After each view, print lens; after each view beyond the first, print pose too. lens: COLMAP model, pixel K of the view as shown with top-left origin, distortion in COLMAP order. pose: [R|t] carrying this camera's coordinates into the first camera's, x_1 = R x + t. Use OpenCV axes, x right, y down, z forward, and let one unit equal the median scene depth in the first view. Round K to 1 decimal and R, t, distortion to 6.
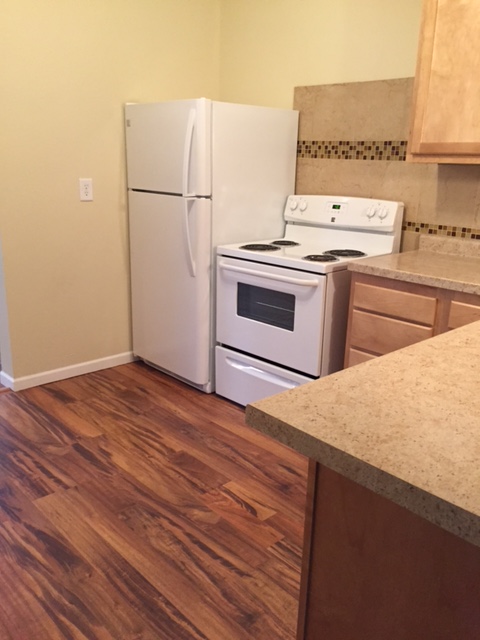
lens RADIAL K [[566.5, 0, 240.0], [0, 566.5, 320.0], [0, 0, 1]] dist [0.115214, -0.121047]
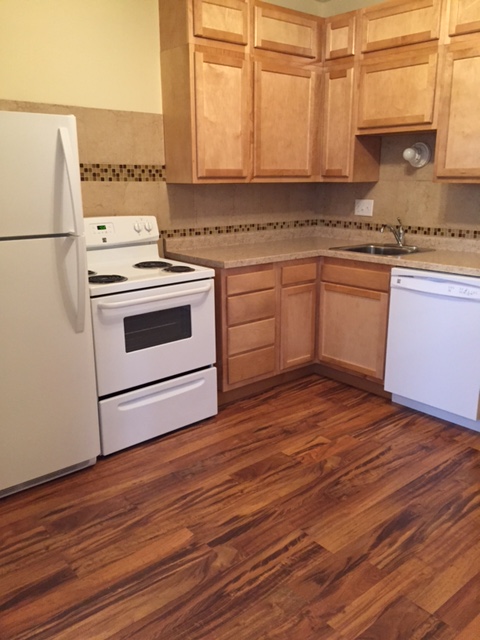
lens RADIAL K [[560.3, 0, 242.4], [0, 560.3, 327.0], [0, 0, 1]] dist [0.109395, -0.187722]
pose [[0.025616, -0.281975, 0.959080, -0.941667], [0.277936, 0.923577, 0.264114, -0.256897], [-0.960258, 0.259798, 0.102029, 0.780544]]
